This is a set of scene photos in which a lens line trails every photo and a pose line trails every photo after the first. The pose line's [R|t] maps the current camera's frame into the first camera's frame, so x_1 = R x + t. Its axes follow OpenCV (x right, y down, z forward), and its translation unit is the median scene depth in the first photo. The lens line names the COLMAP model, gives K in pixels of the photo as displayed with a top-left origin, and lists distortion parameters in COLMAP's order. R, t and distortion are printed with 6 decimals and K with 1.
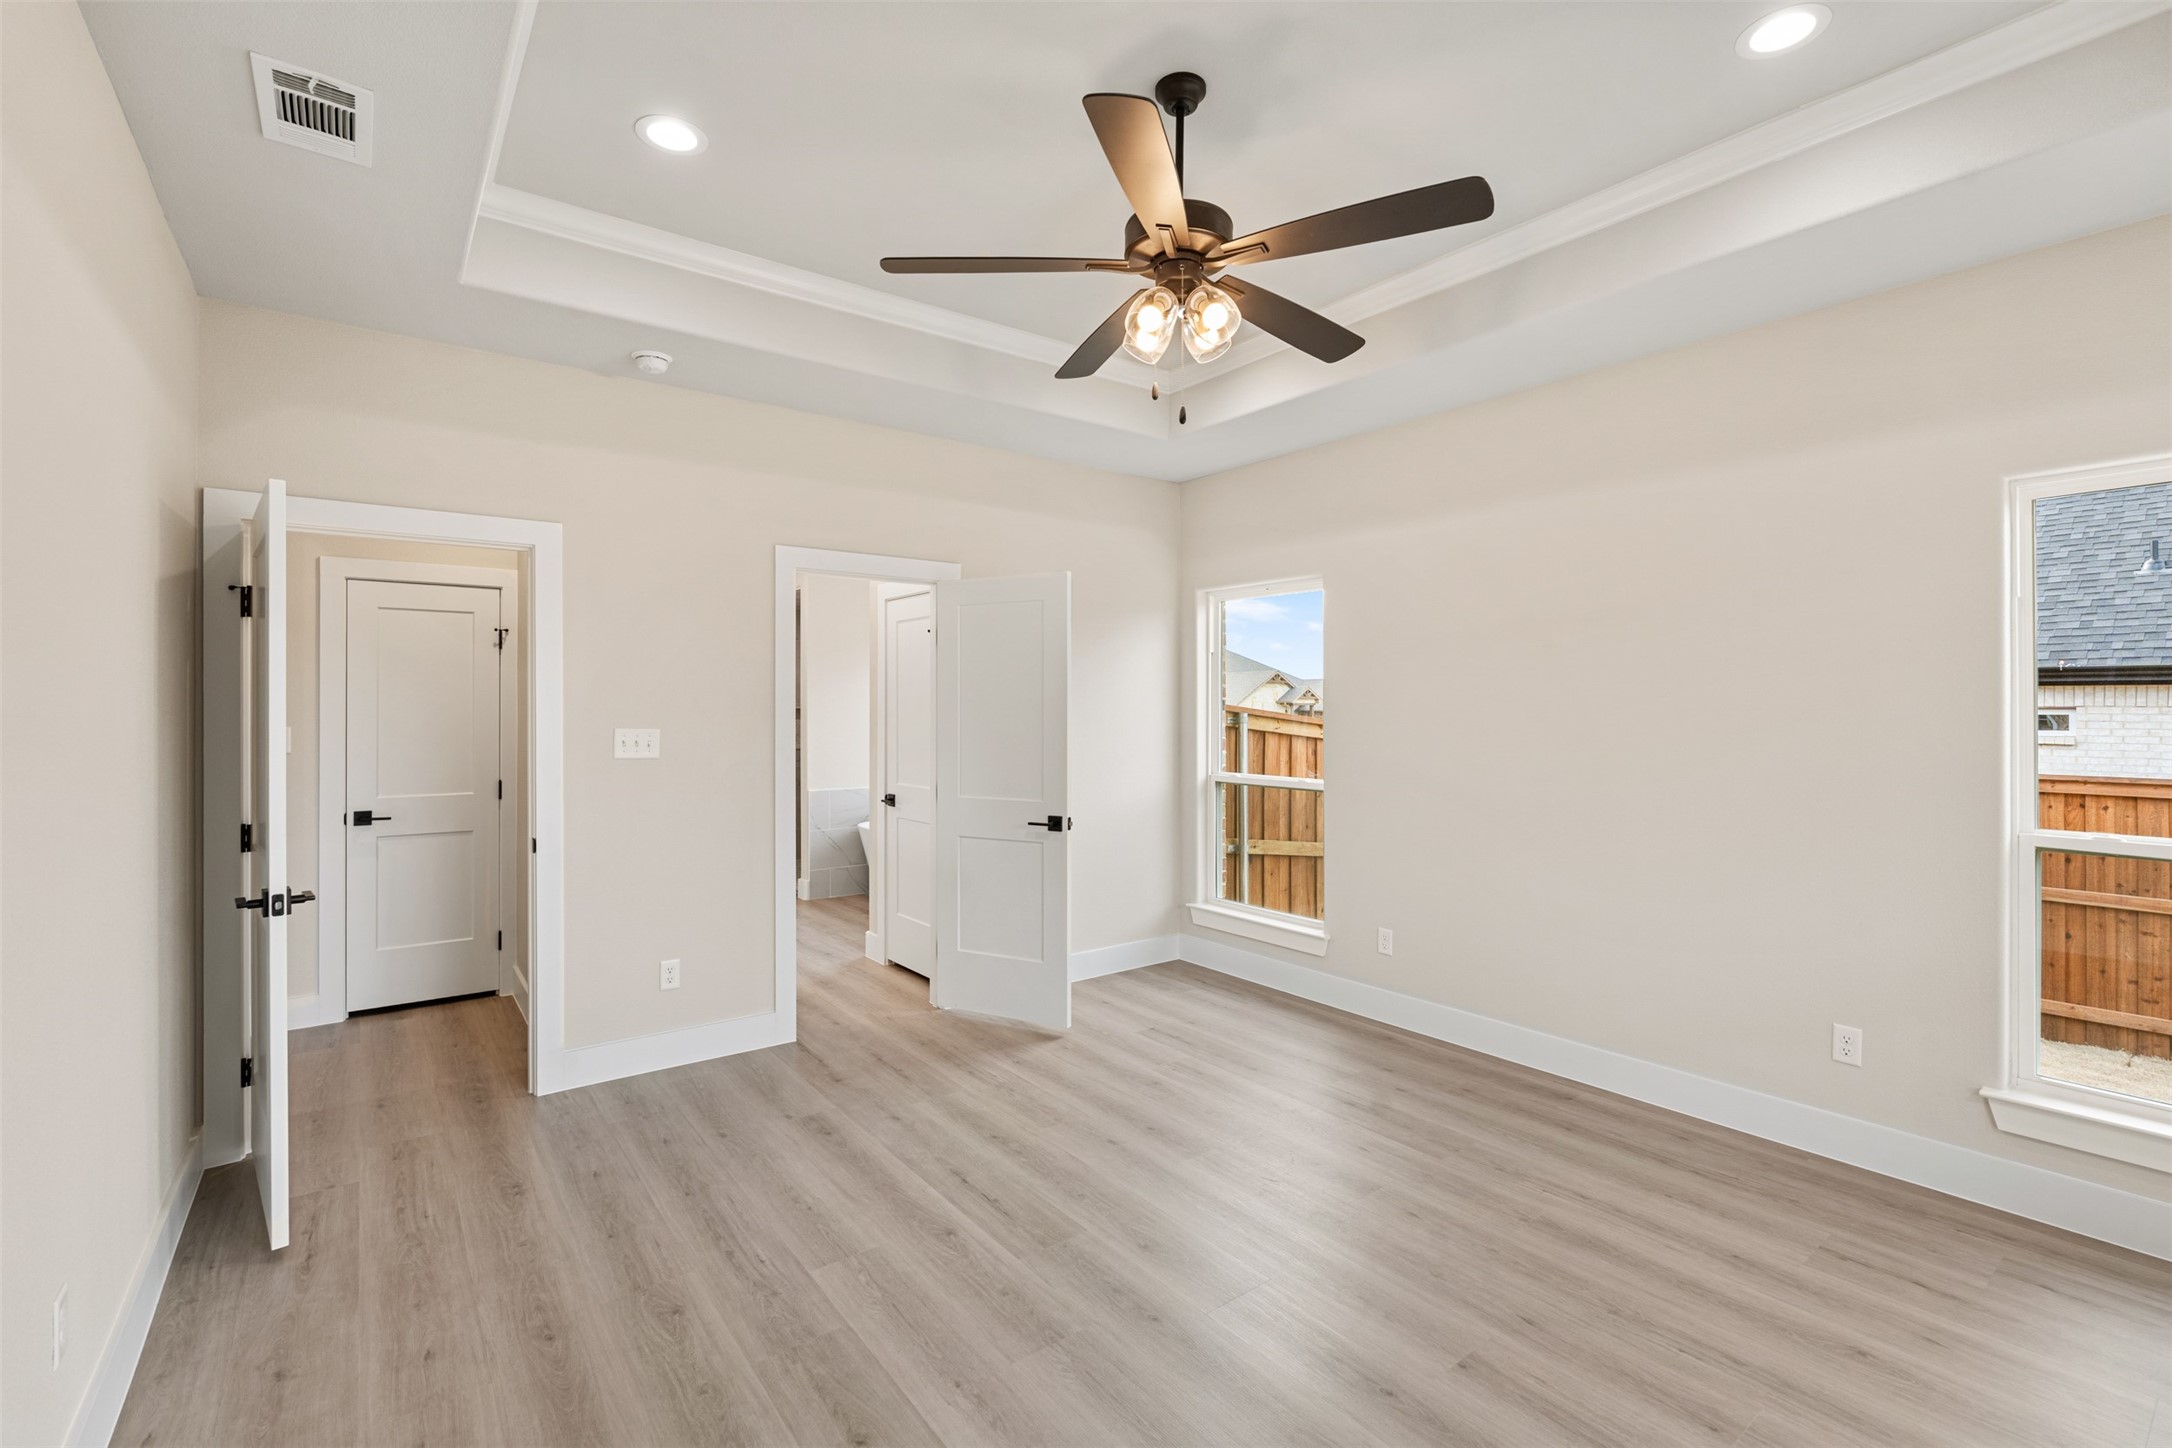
lens RADIAL K [[936.2, 0, 1096.0], [0, 936.2, 723.7], [0, 0, 1]] dist [-0.000284, 0.000125]
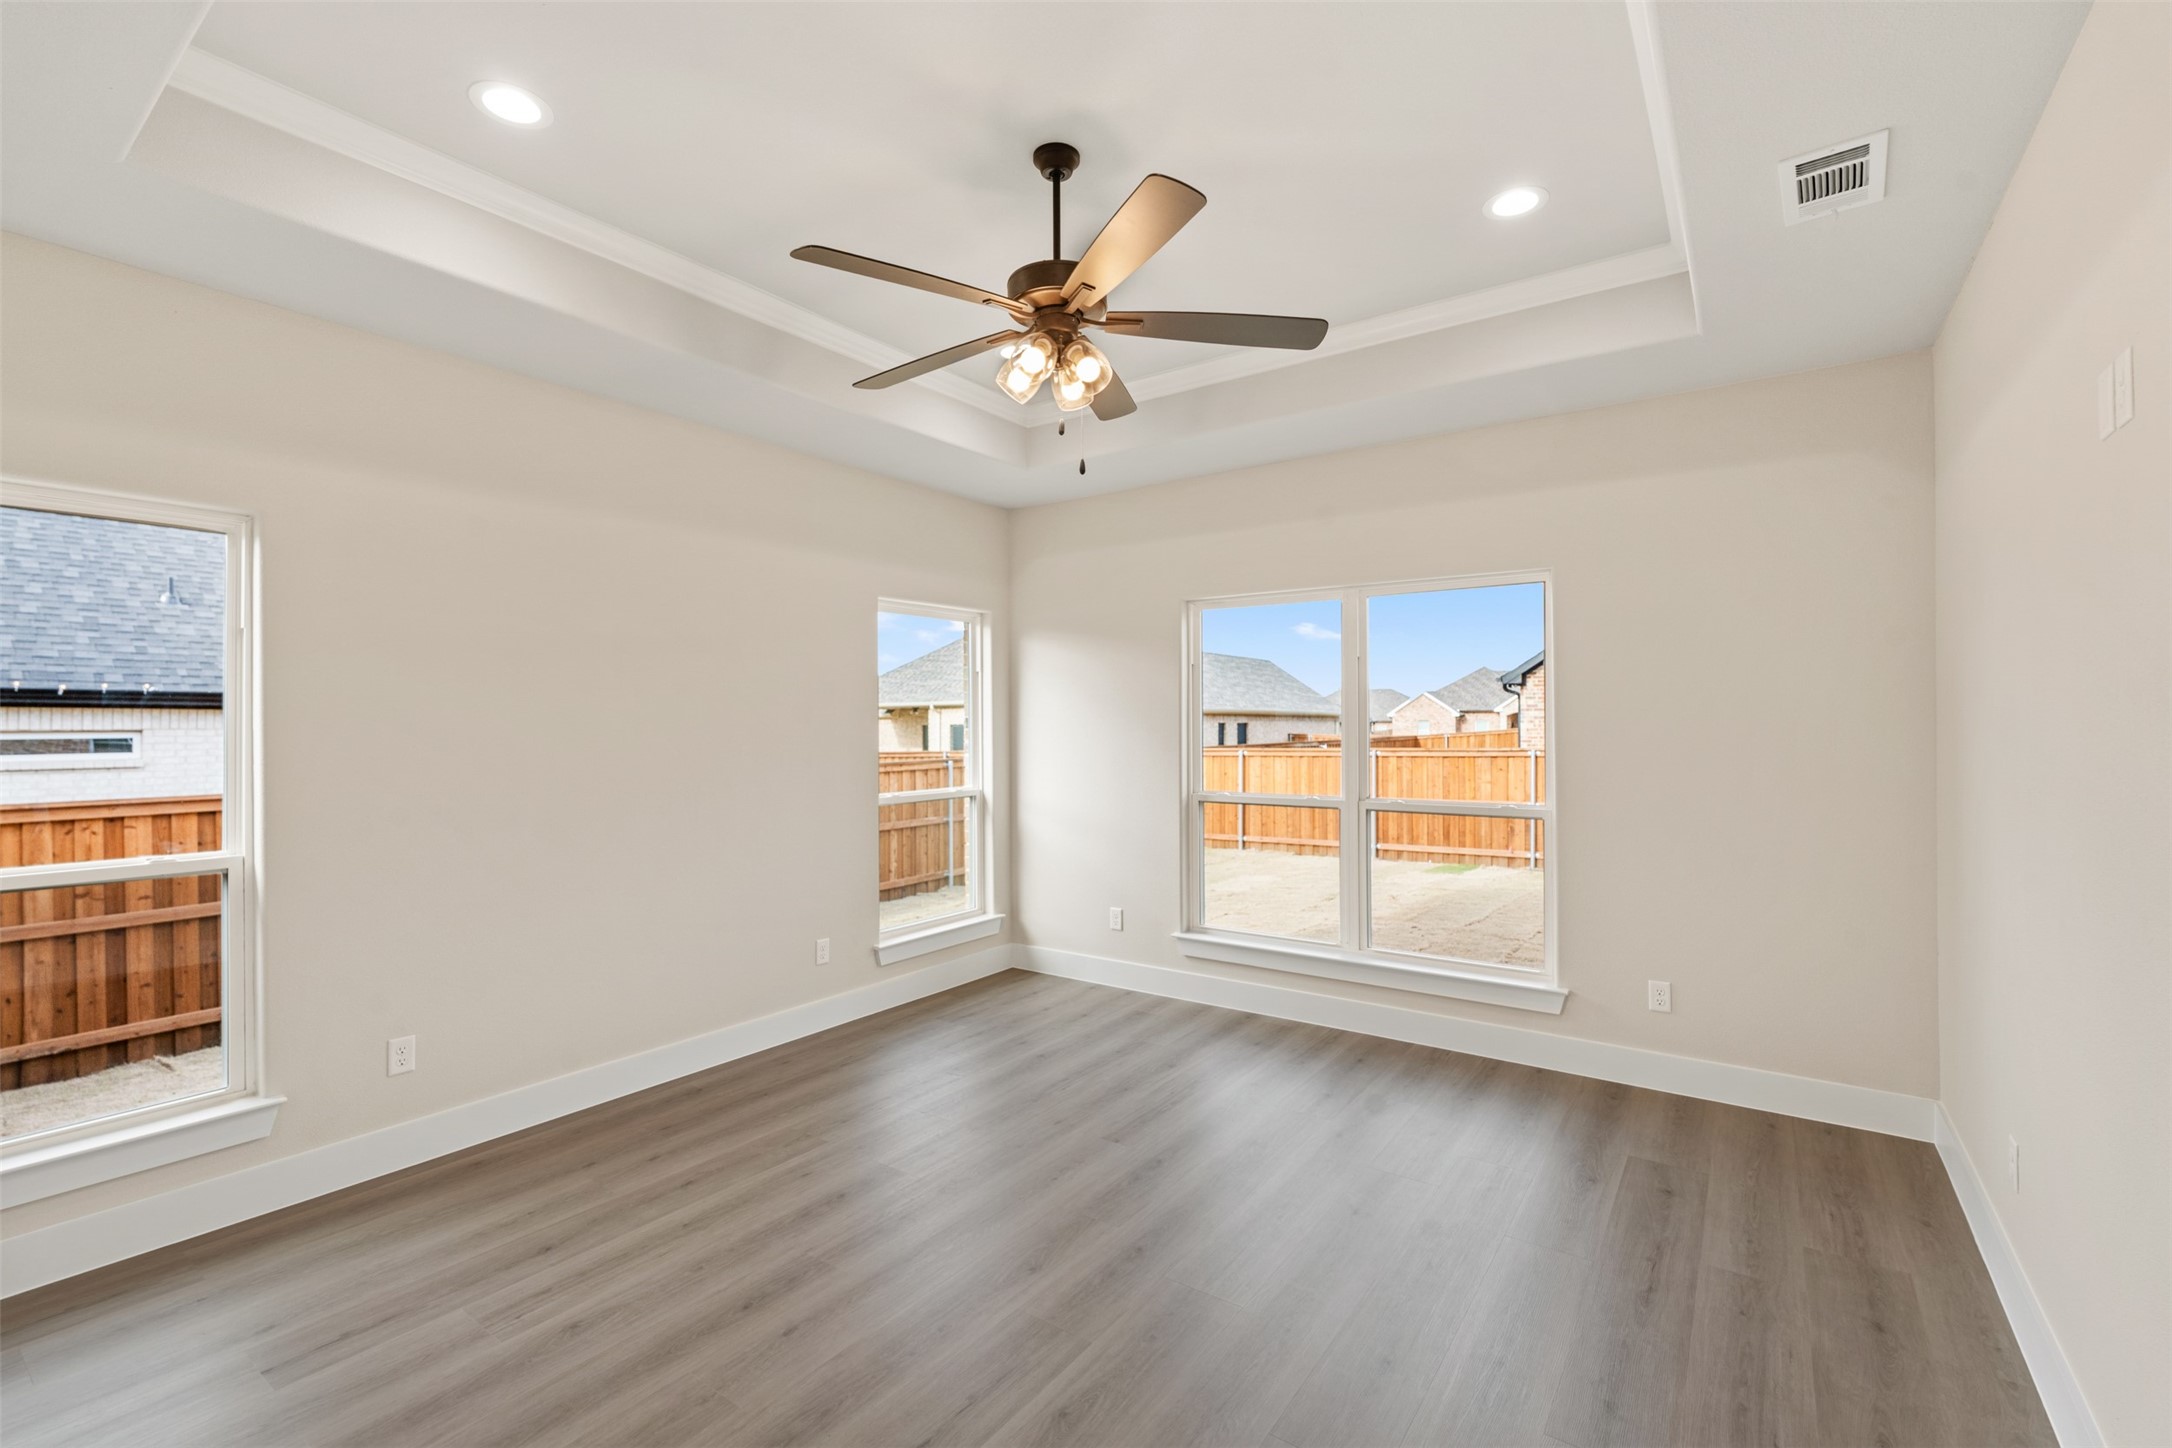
lens RADIAL K [[936.2, 0, 1096.0], [0, 936.2, 723.7], [0, 0, 1]] dist [-0.000284, 0.000125]
pose [[-0.282314, 0.004889, 0.959310, -0.411977], [0.021674, 0.999764, 0.001284, -0.006563], [-0.959077, 0.021155, -0.282354, 0.542674]]
